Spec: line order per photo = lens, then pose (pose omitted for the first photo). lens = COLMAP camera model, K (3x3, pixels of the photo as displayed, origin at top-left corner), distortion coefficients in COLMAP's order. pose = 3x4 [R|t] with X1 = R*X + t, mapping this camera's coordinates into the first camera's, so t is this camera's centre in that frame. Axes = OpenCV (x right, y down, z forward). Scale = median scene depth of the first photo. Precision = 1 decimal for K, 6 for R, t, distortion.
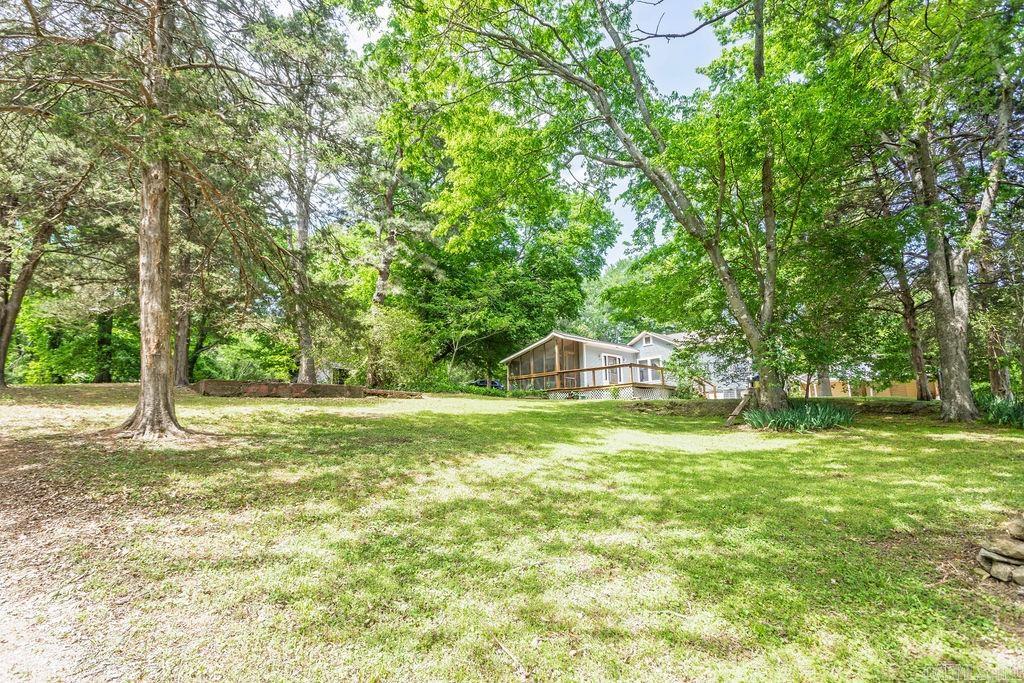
lens RADIAL K [[500.2, 0, 516.5], [0, 500.2, 344.8], [0, 0, 1]] dist [-0.006506, 0.005080]
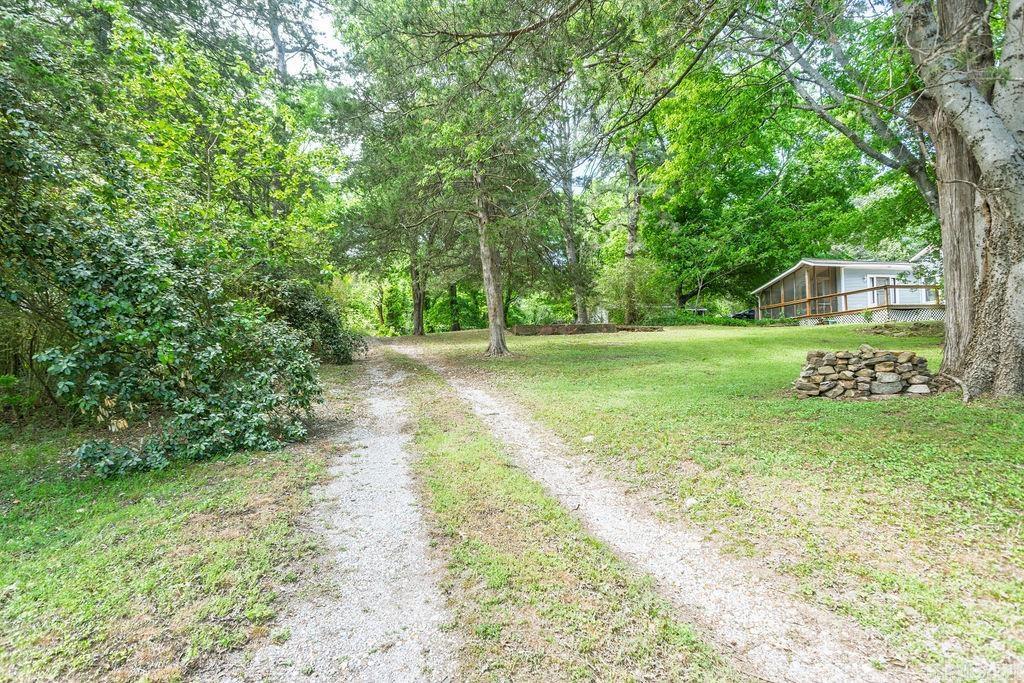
lens RADIAL K [[500.2, 0, 512.0], [0, 500.2, 340.2], [0, 0, 1]] dist [-0.006506, 0.005080]
pose [[0.845055, -0.036500, -0.533431, 0.103721], [0.100622, 0.990698, 0.091616, -0.015232], [0.525125, -0.131095, 0.840867, -0.172210]]
